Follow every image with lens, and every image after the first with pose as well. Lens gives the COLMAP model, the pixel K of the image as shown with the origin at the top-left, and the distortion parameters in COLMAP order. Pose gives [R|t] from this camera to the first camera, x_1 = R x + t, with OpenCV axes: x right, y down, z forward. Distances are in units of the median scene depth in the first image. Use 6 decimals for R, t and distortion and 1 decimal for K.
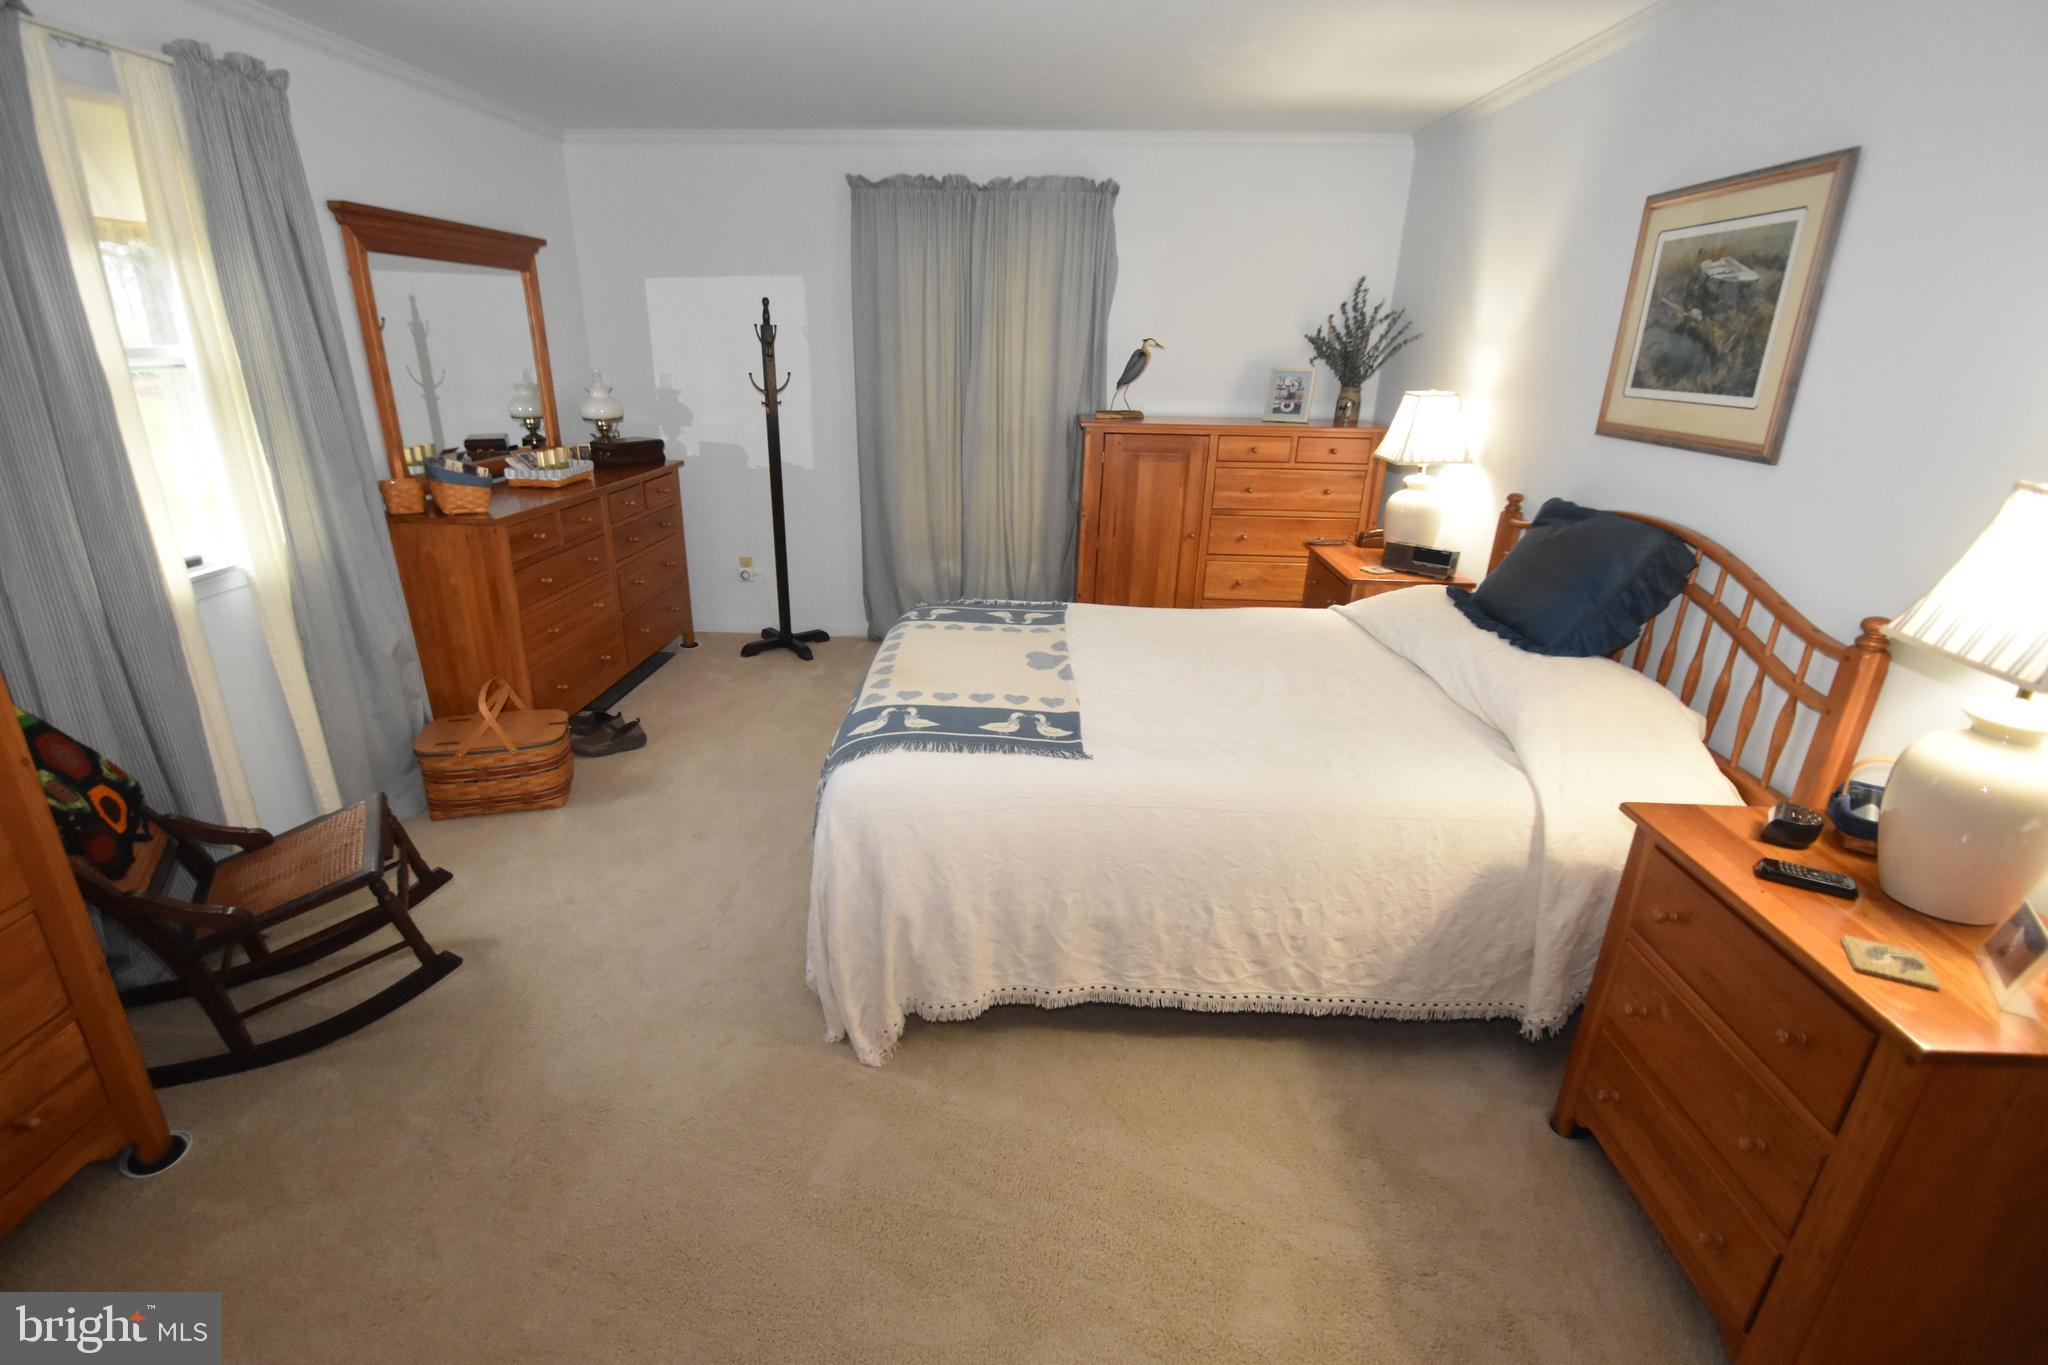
lens RADIAL K [[951.0, 0, 1016.9], [0, 951.0, 694.0], [0, 0, 1]] dist [-0.000252, -0.012095]
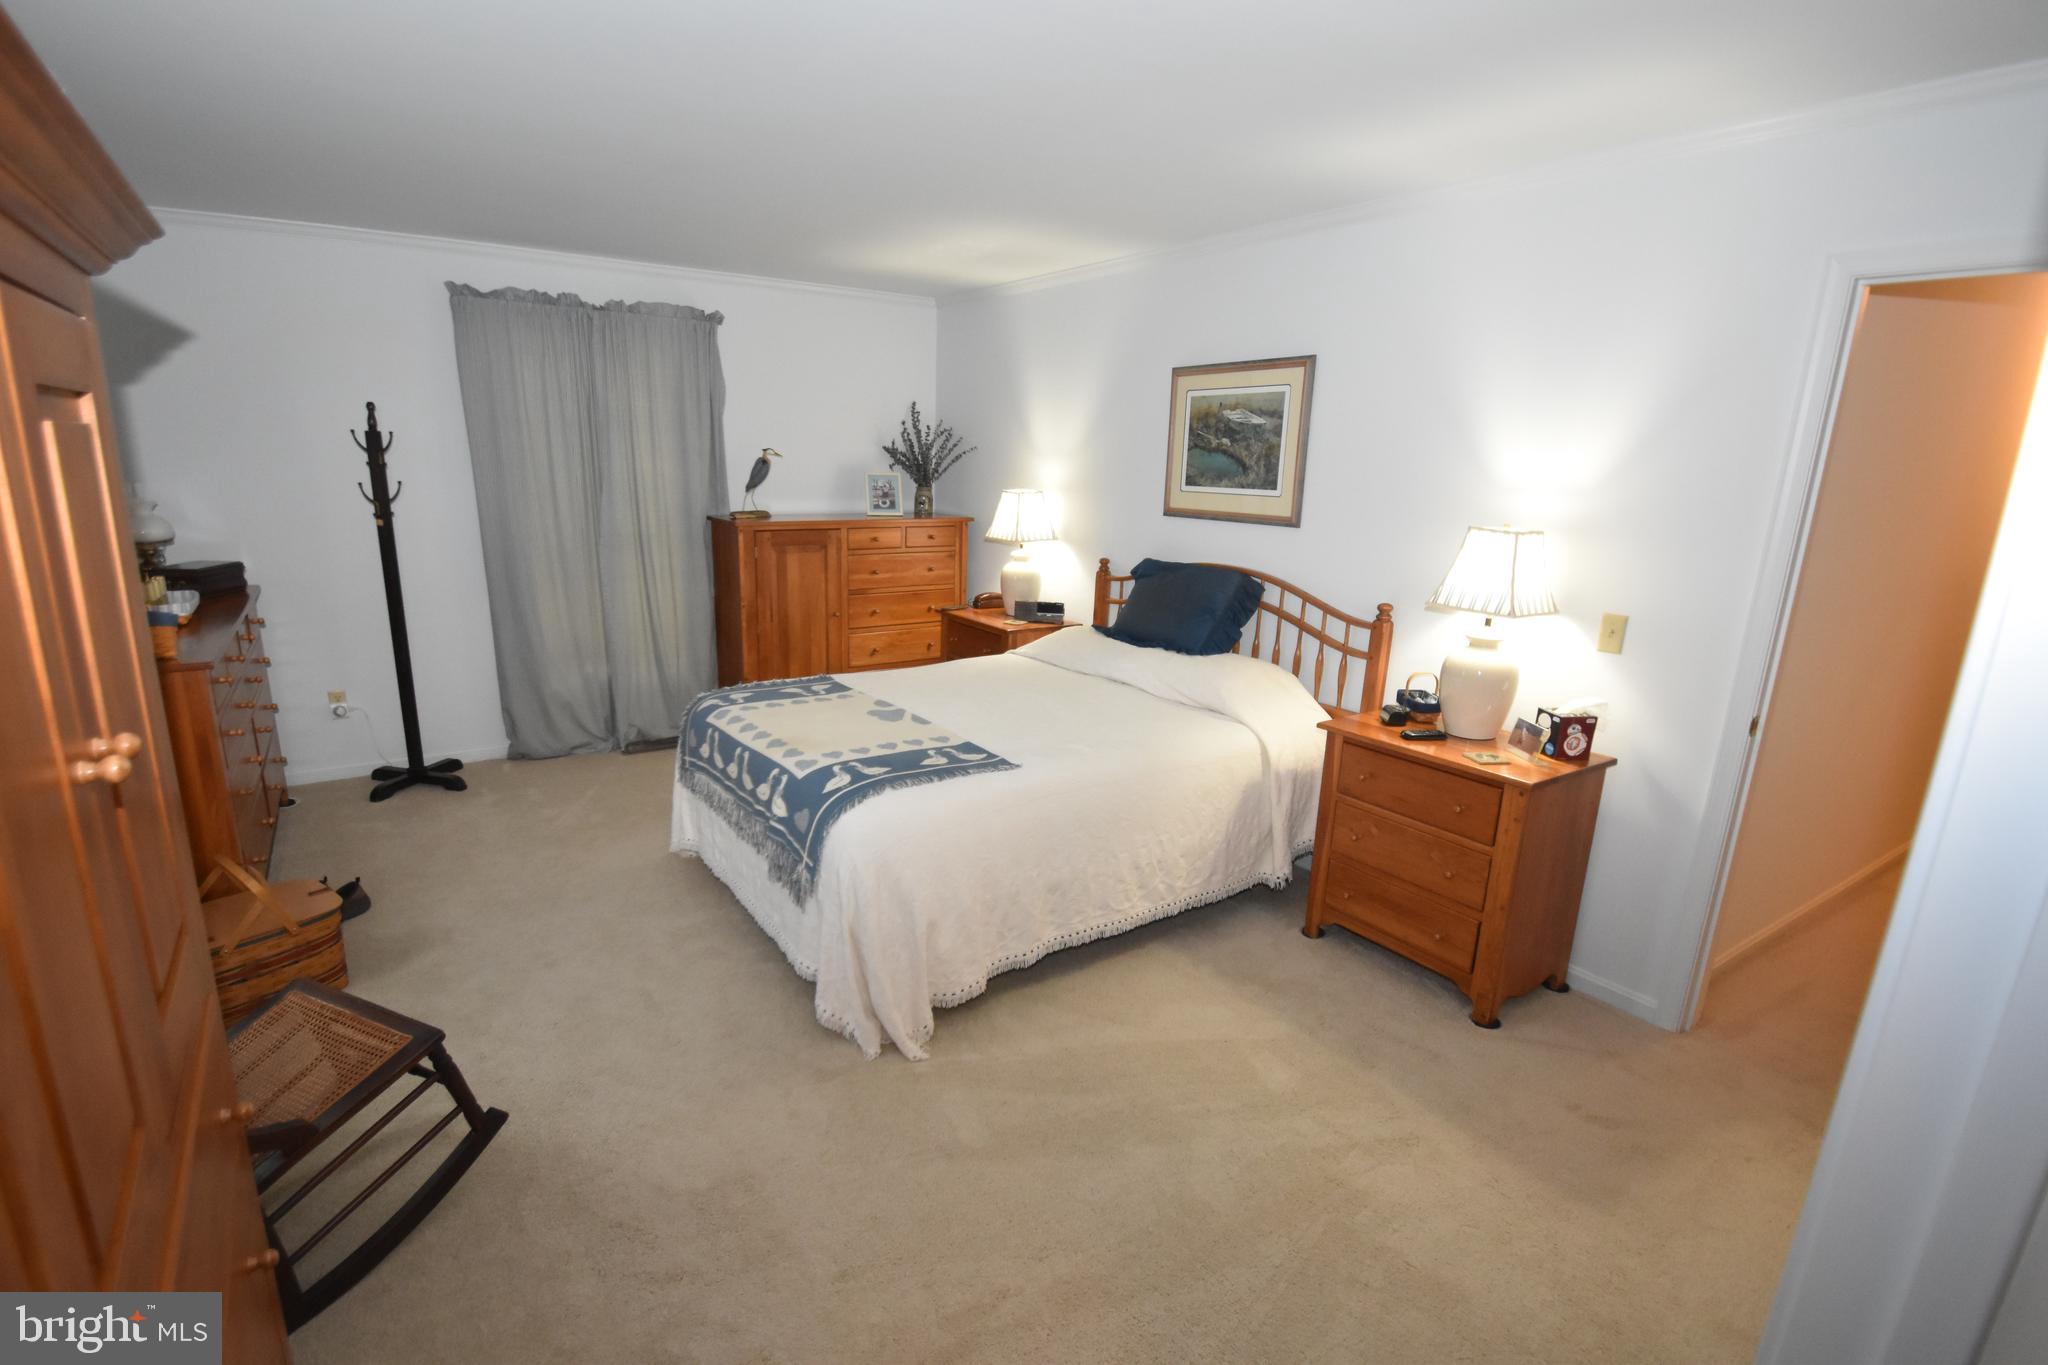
lens RADIAL K [[951.0, 0, 982.9], [0, 951.0, 691.5], [0, 0, 1]] dist [-0.000252, -0.012095]
pose [[0.808139, -0.139079, 0.572336, -0.541563], [0.194279, 0.980281, -0.036112, 0.002335], [-0.556028, 0.140377, 0.819224, -0.051221]]
